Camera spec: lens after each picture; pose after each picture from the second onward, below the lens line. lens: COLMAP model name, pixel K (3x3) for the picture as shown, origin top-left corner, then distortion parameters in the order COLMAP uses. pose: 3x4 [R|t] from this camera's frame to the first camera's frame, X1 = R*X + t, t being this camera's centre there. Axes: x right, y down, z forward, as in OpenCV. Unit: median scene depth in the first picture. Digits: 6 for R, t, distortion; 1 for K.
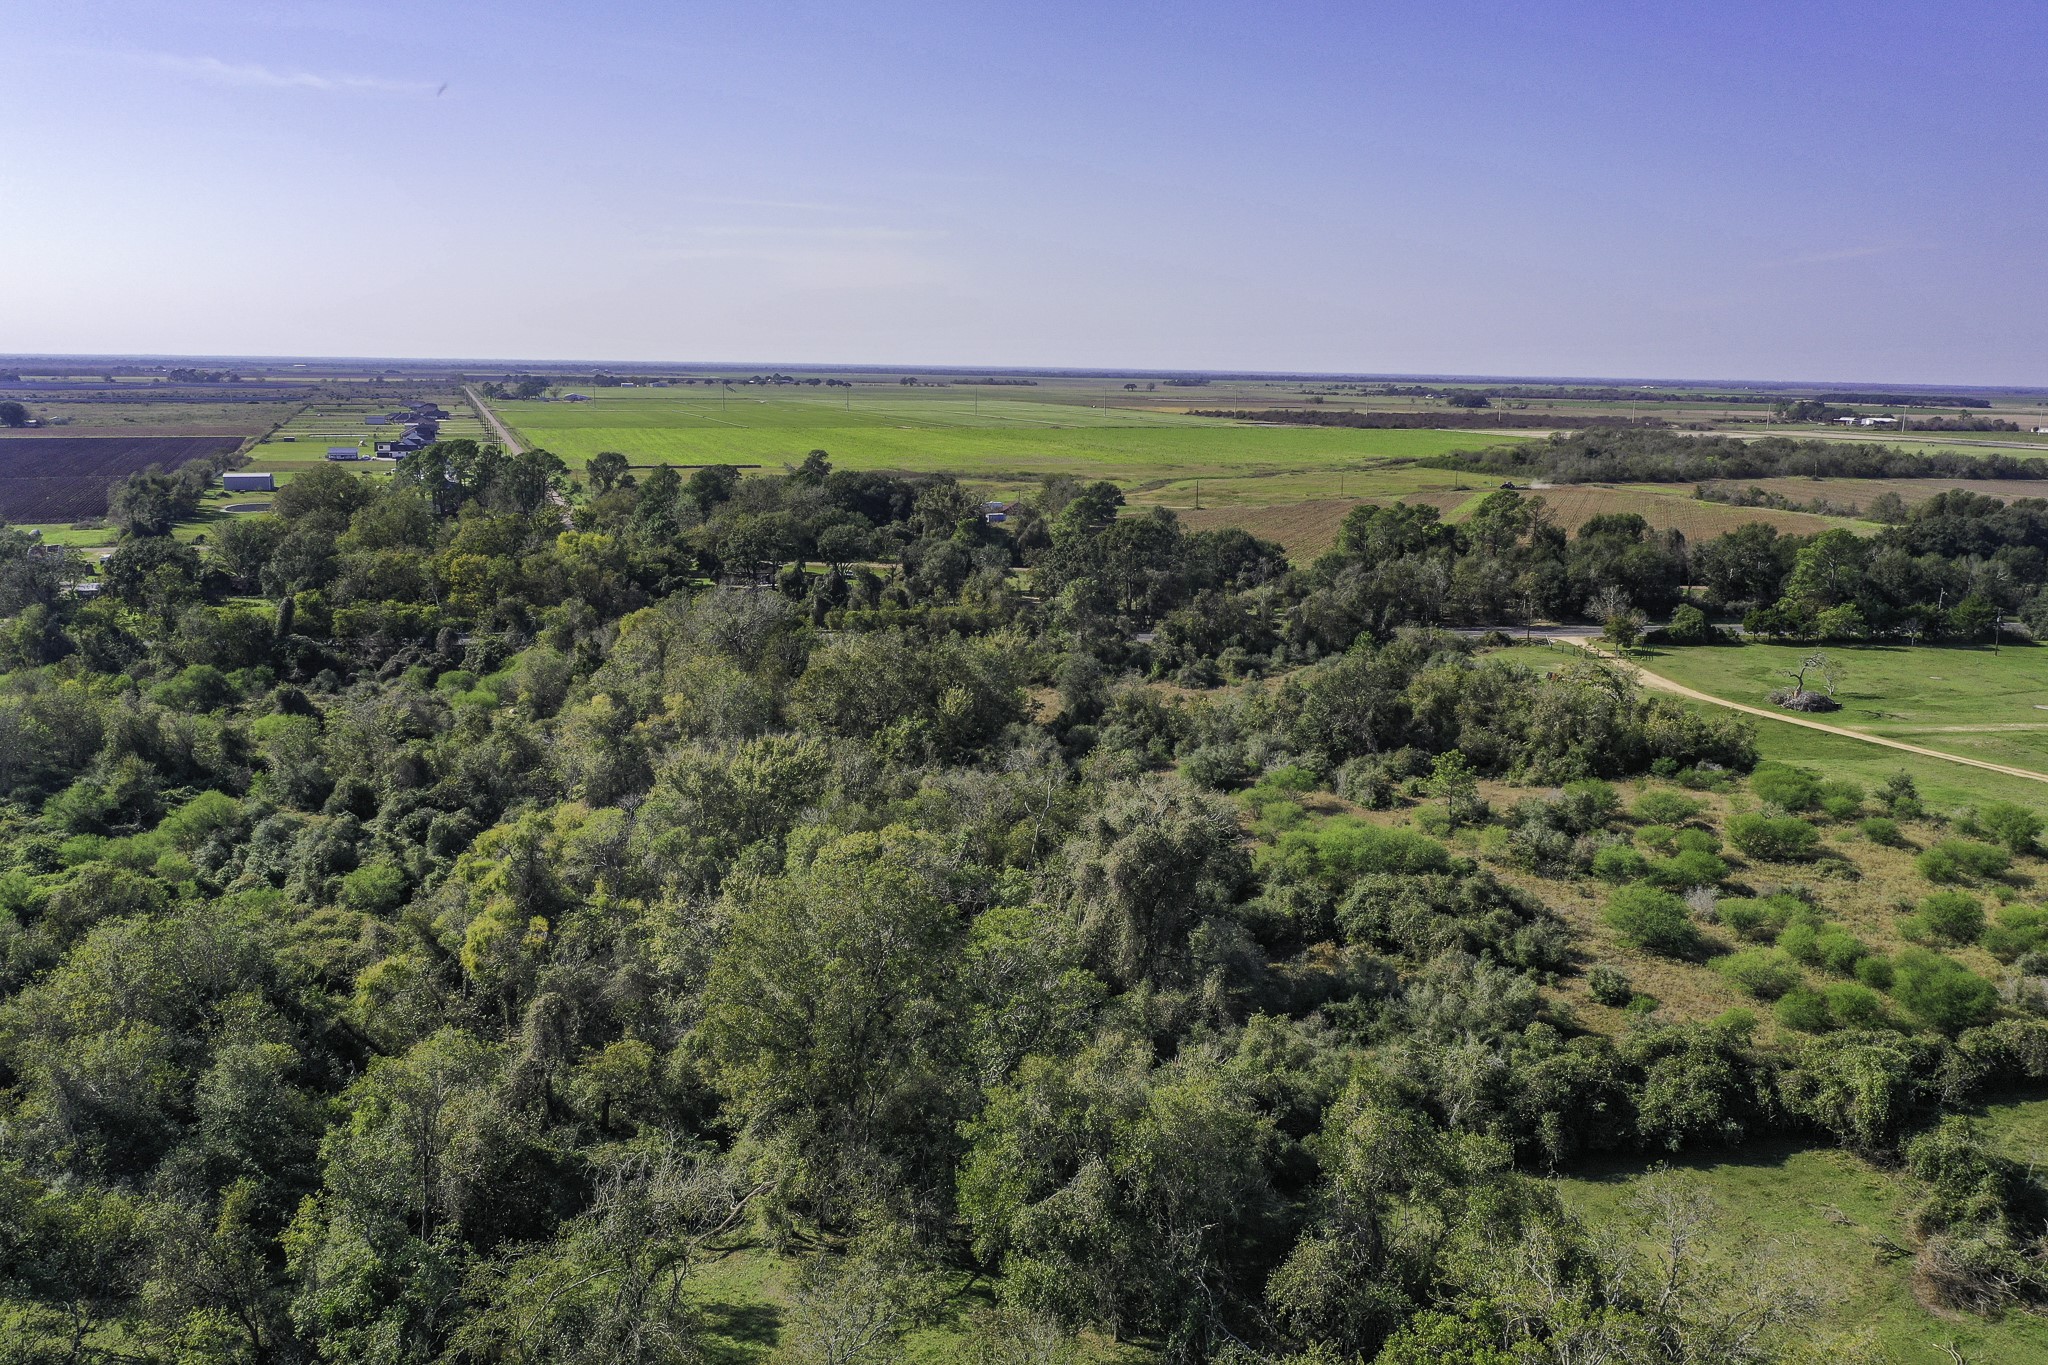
lens RADIAL K [[1600.7, 0, 1026.4], [0, 1600.7, 680.4], [0, 0, 1]] dist [-0.021675, 0.003536]
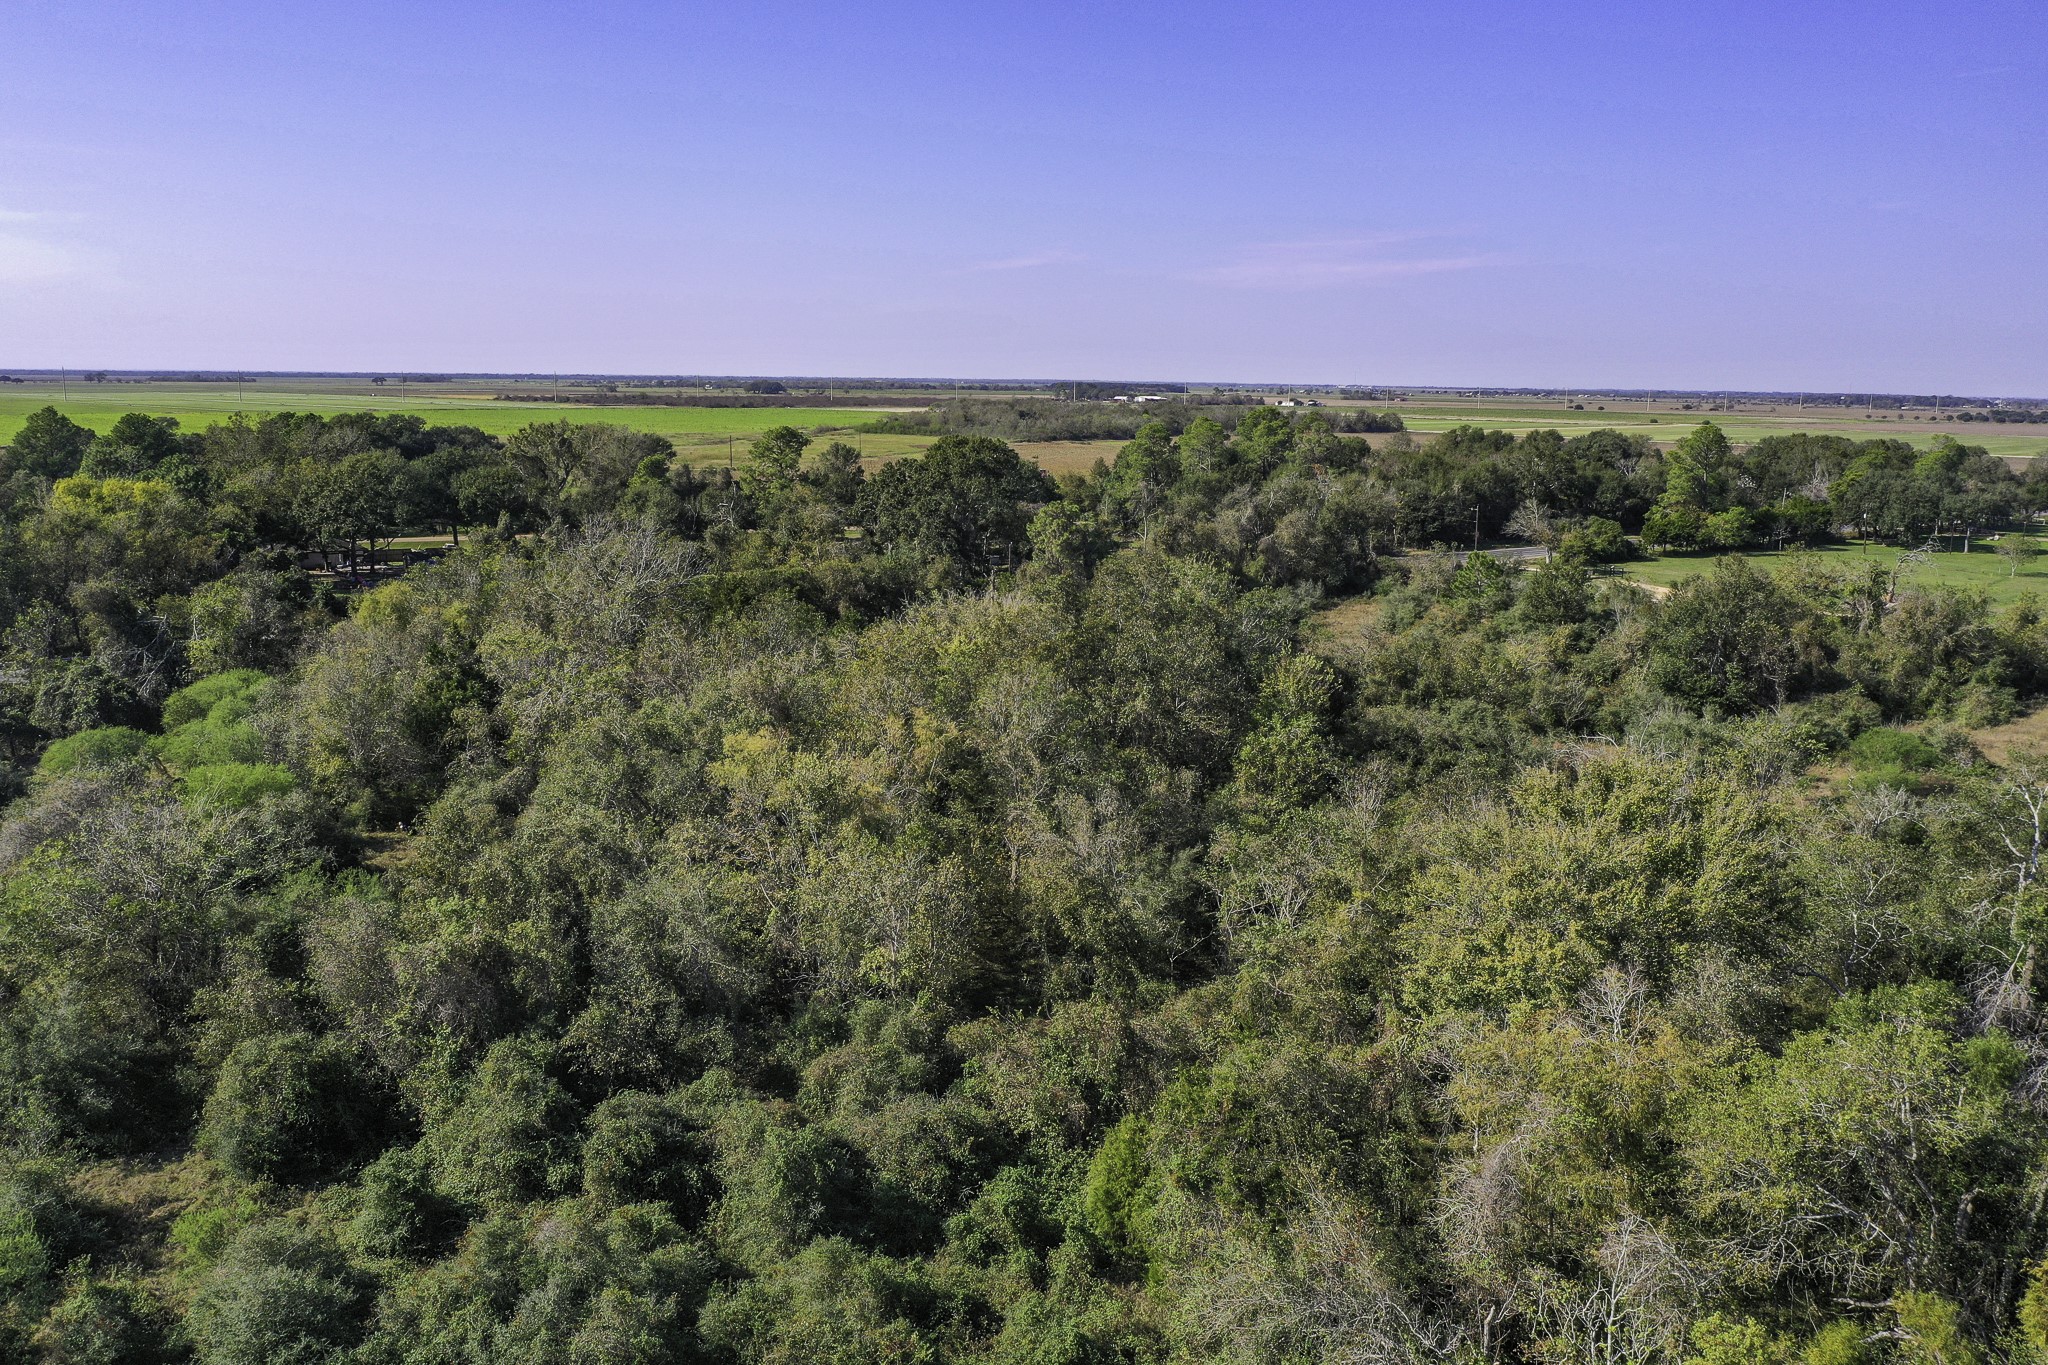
lens RADIAL K [[1600.7, 0, 1013.6], [0, 1600.7, 685.1], [0, 0, 1]] dist [-0.021675, 0.003536]
pose [[0.892509, -0.088719, 0.442218, -0.223794], [0.088169, 0.995866, 0.021846, -0.002919], [-0.442328, 0.019492, 0.896641, 0.321335]]
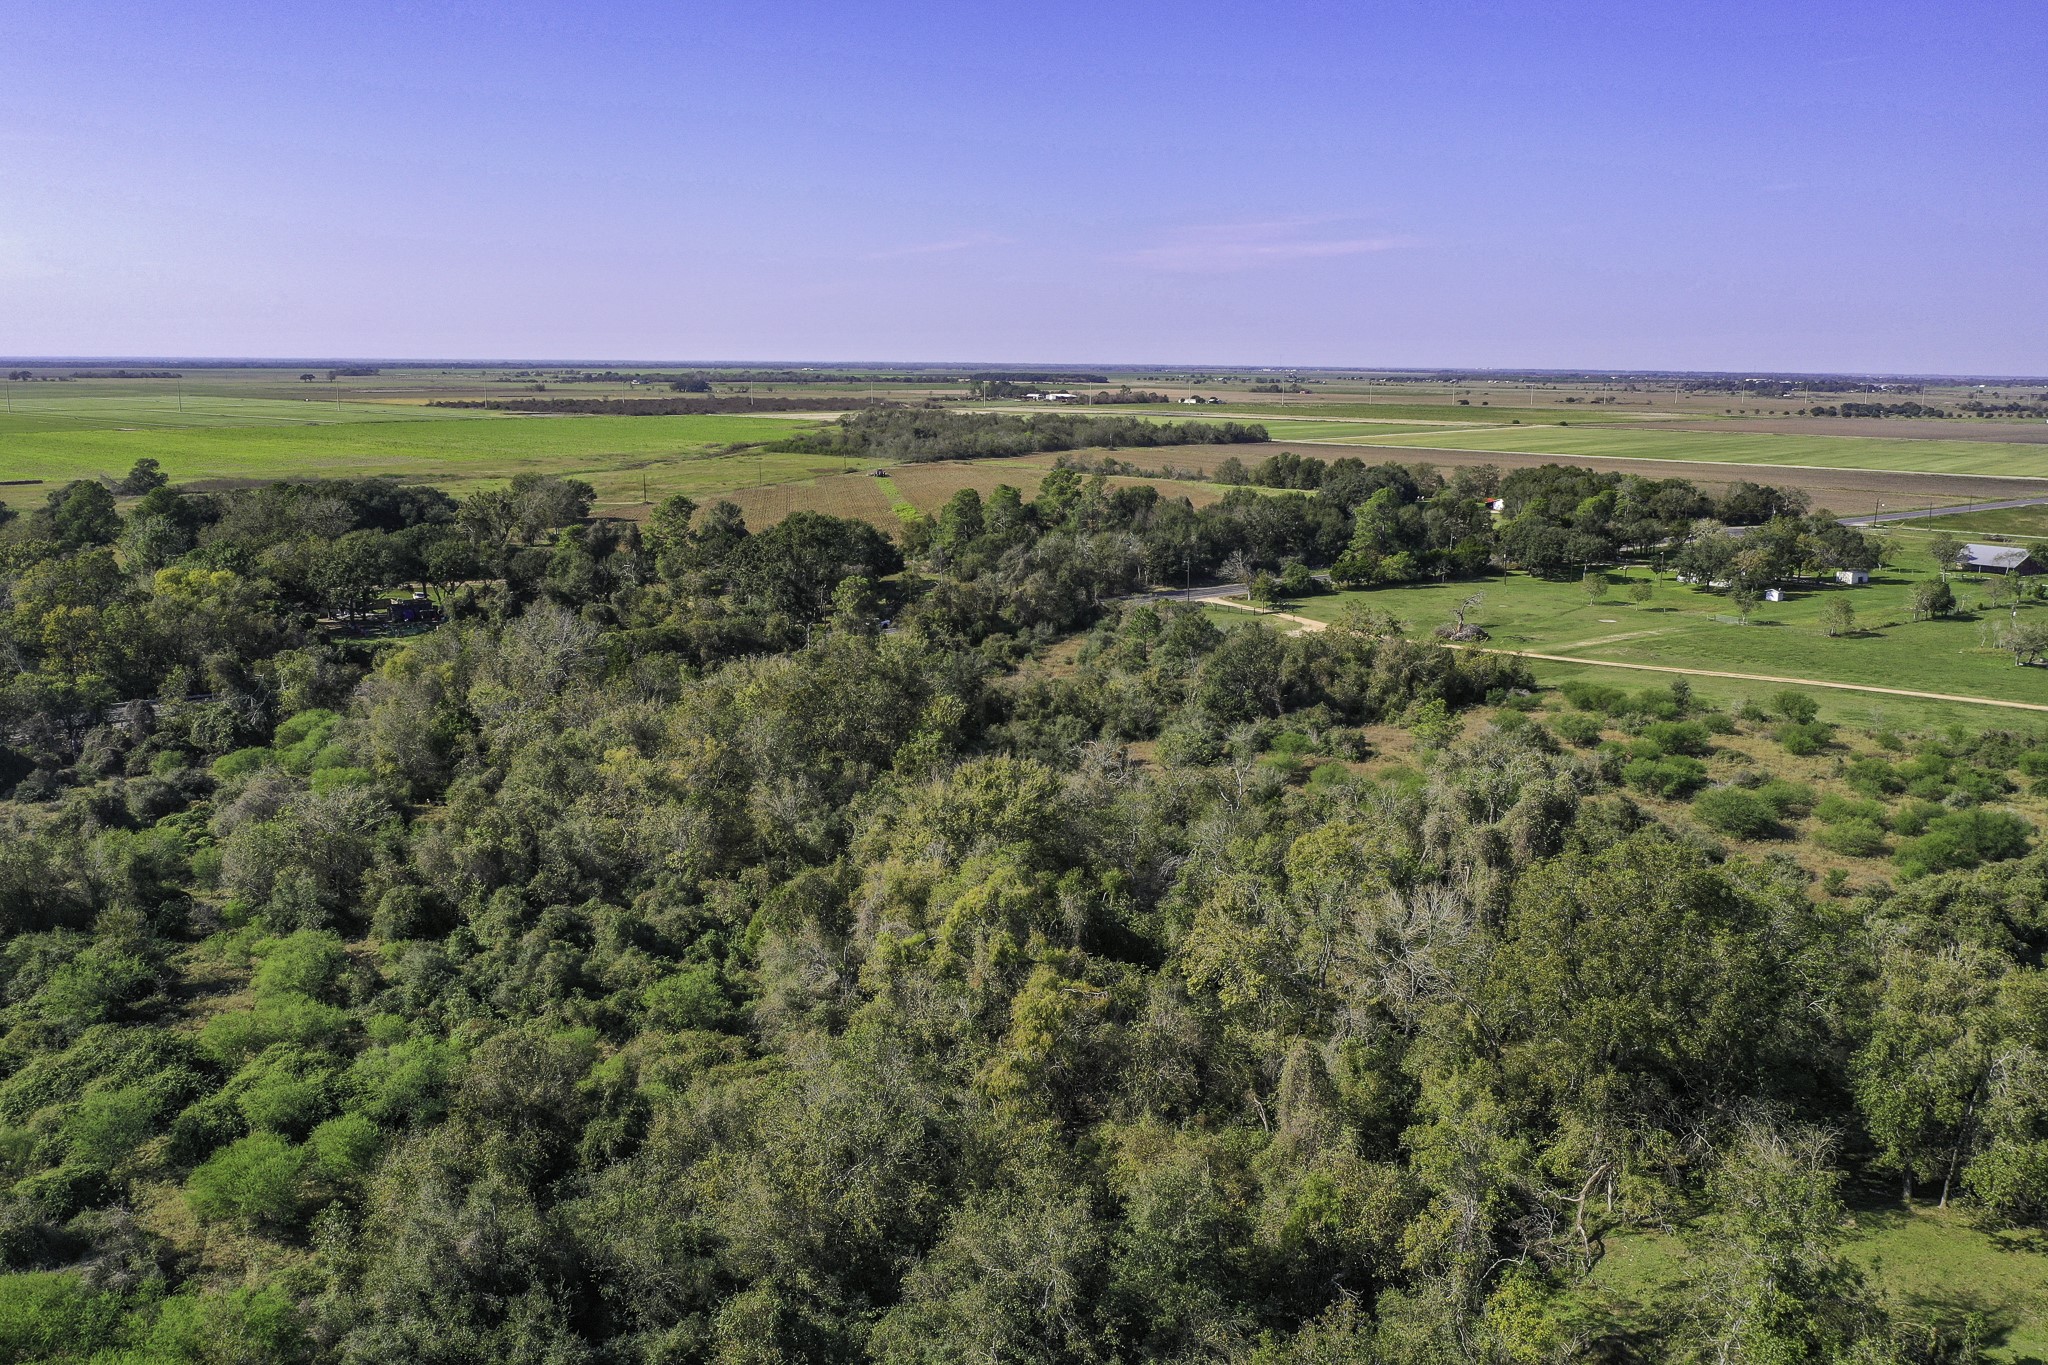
lens RADIAL K [[1600.7, 0, 1020.0], [0, 1600.7, 682.0], [0, 0, 1]] dist [-0.021675, 0.003536]
pose [[0.871519, -0.104783, 0.479036, -0.275608], [0.099984, 0.994352, 0.035601, -0.019114], [-0.480061, 0.016869, 0.877073, 0.075499]]
